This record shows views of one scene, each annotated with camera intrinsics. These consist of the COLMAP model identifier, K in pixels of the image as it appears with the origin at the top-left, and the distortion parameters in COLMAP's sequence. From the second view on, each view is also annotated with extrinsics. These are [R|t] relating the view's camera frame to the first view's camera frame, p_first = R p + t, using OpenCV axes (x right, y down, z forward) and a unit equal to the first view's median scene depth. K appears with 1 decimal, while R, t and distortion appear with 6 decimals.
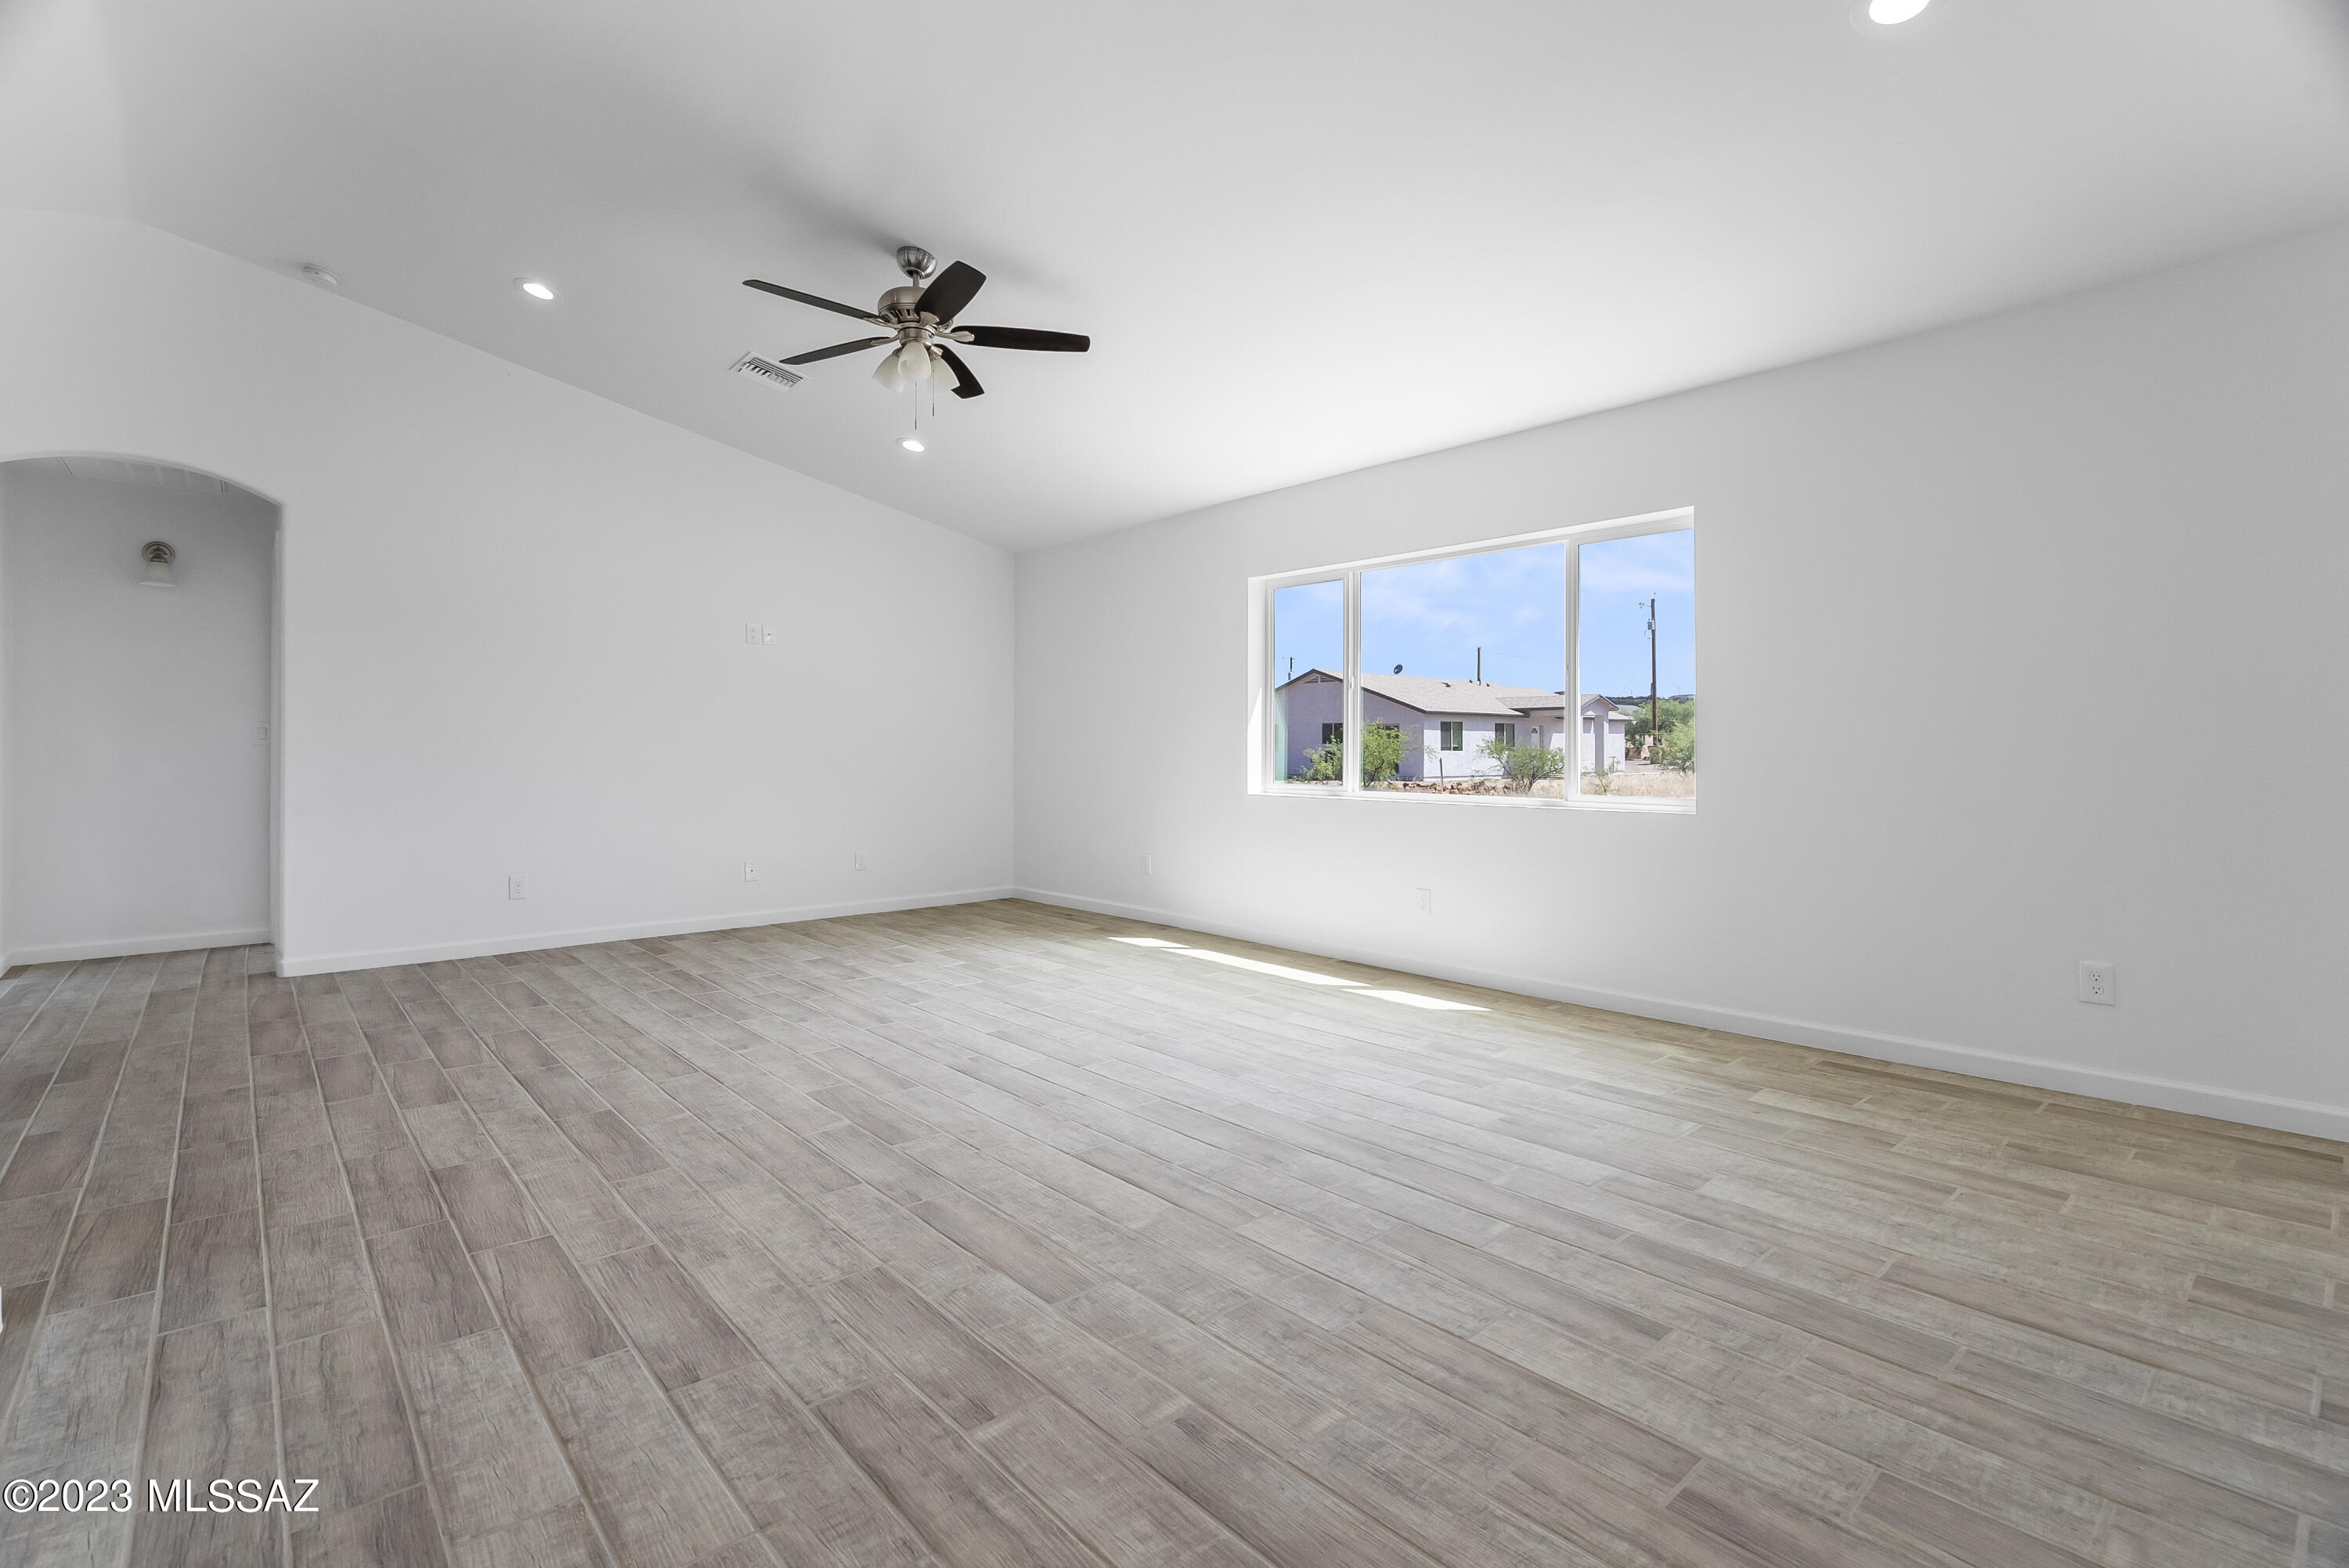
lens RADIAL K [[1079.3, 0, 1186.2], [0, 1079.3, 760.1], [0, 0, 1]] dist [-0.000857, 0.000417]
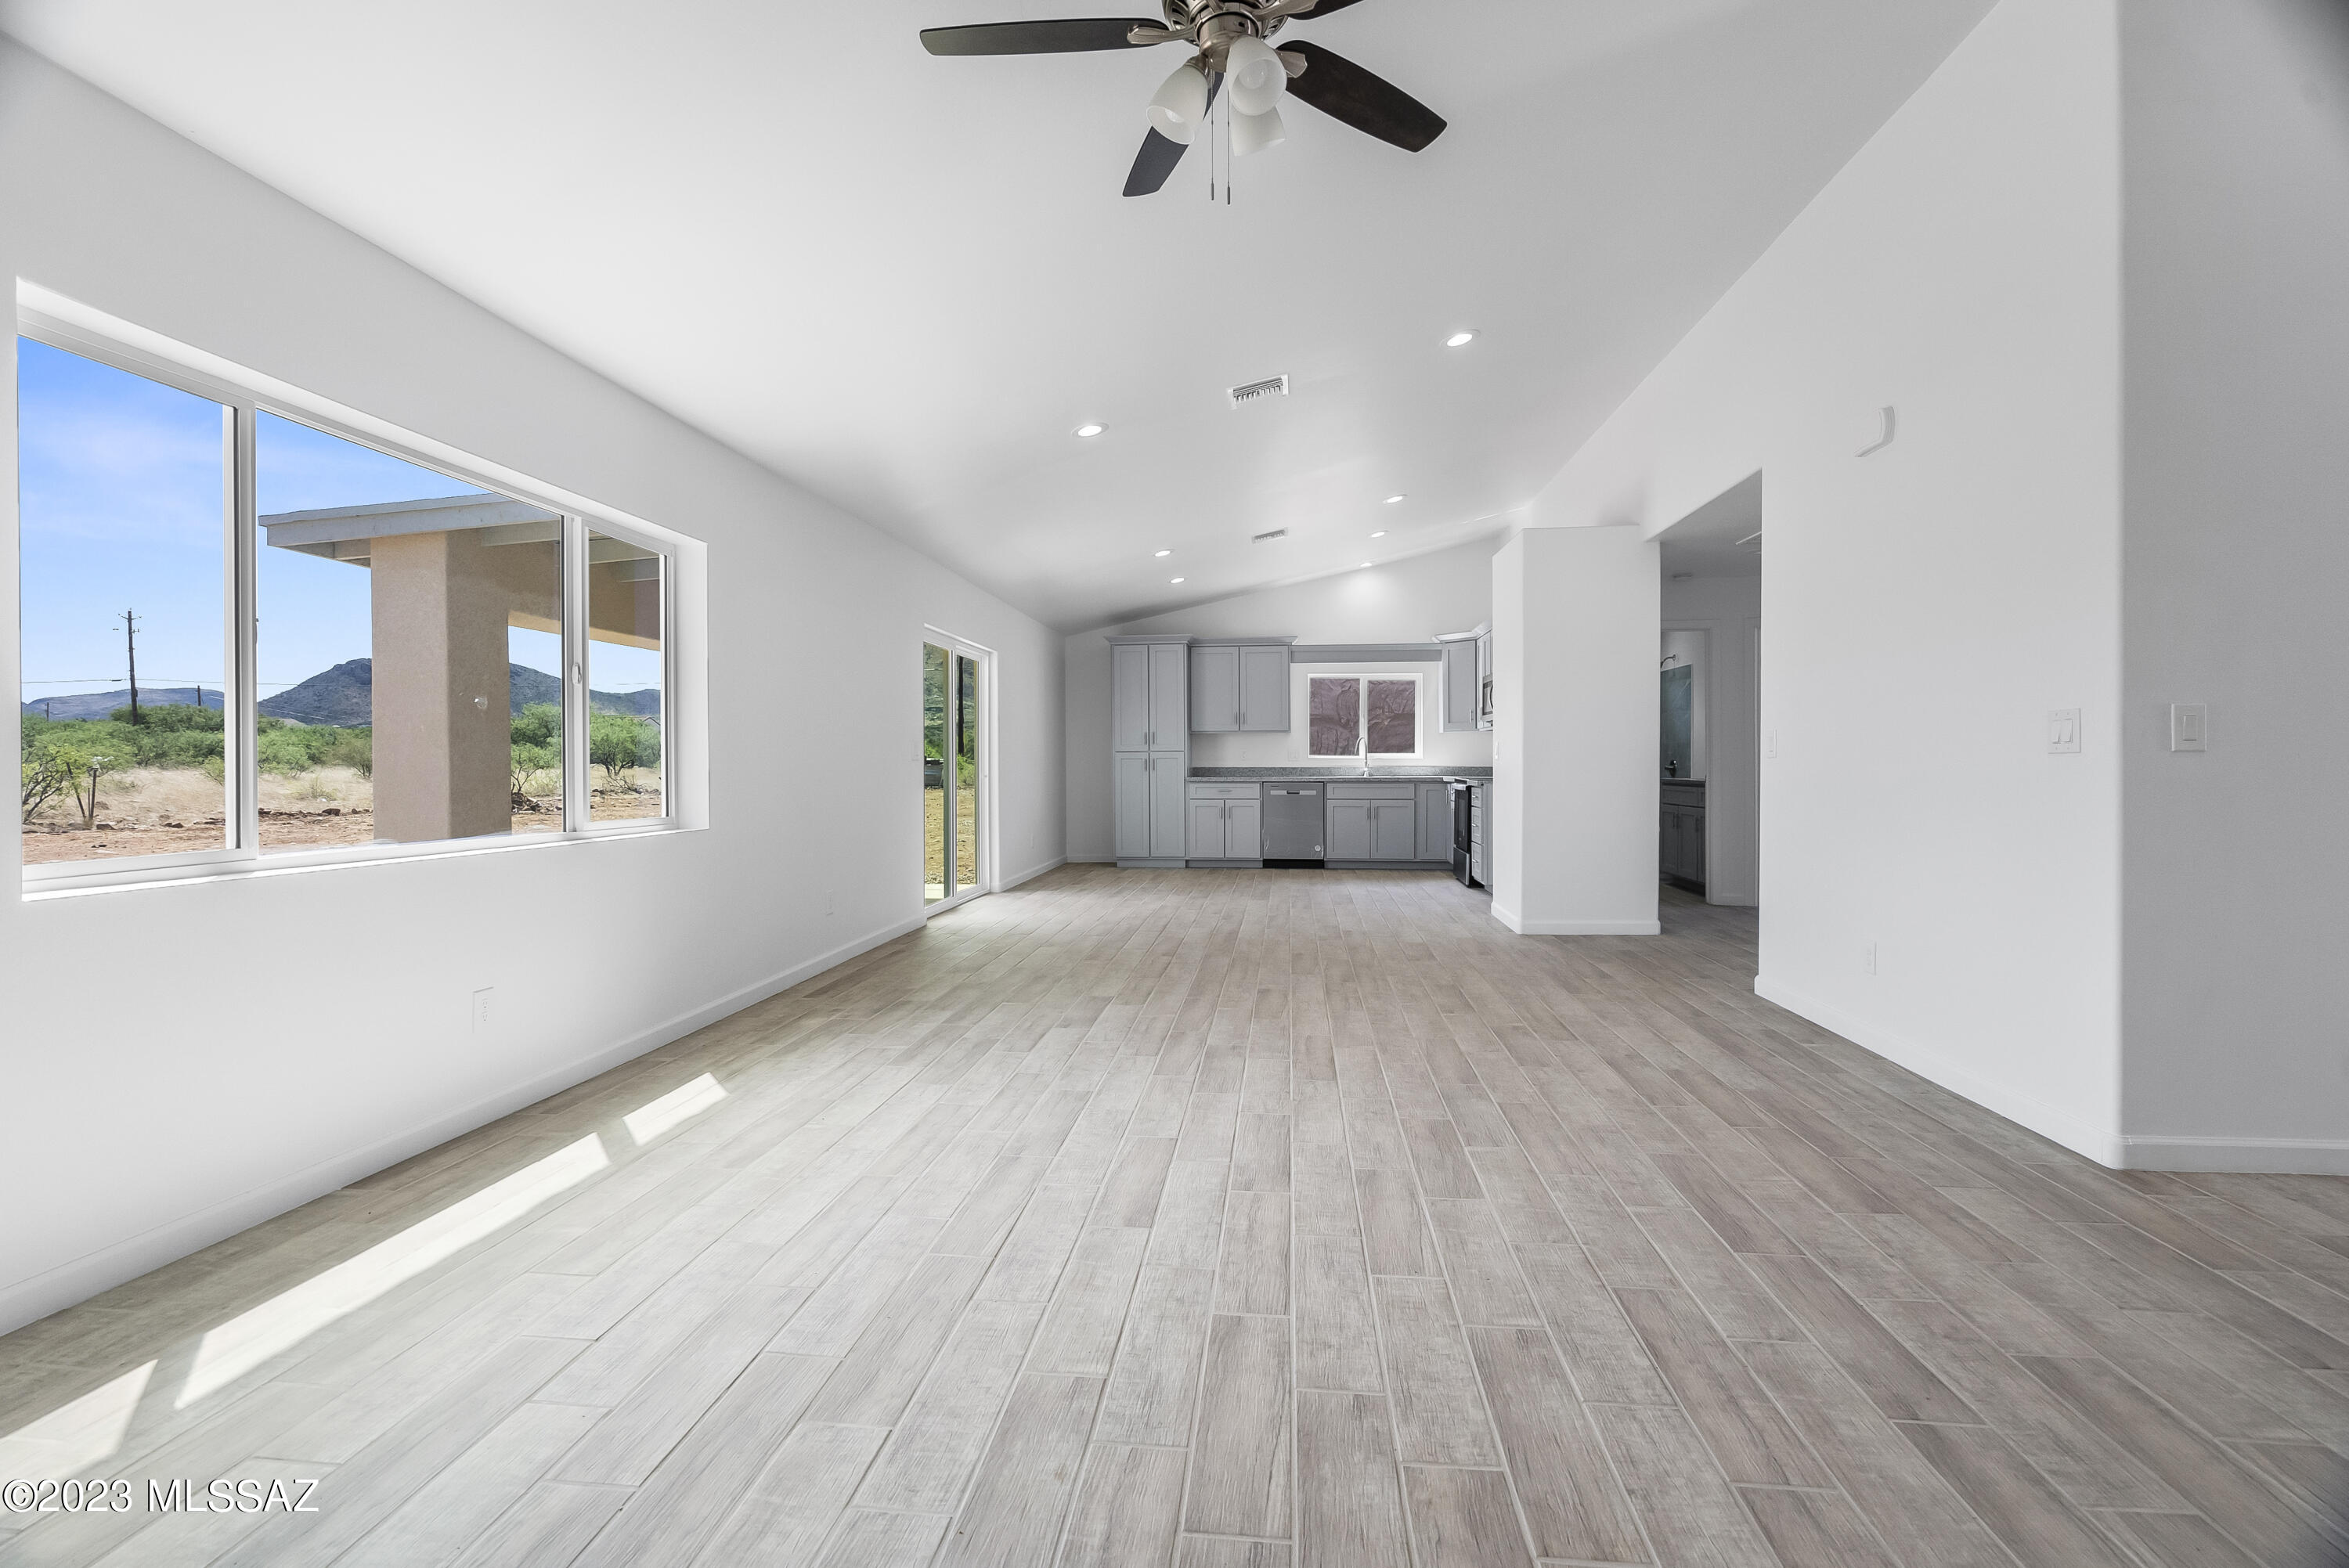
lens RADIAL K [[1079.3, 0, 1186.2], [0, 1079.3, 760.1], [0, 0, 1]] dist [-0.000857, 0.000417]
pose [[-0.680038, 0.008883, 0.733123, -0.938605], [0.011822, 0.999929, -0.001150, -0.015085], [-0.733081, 0.007885, -0.680095, 2.022588]]
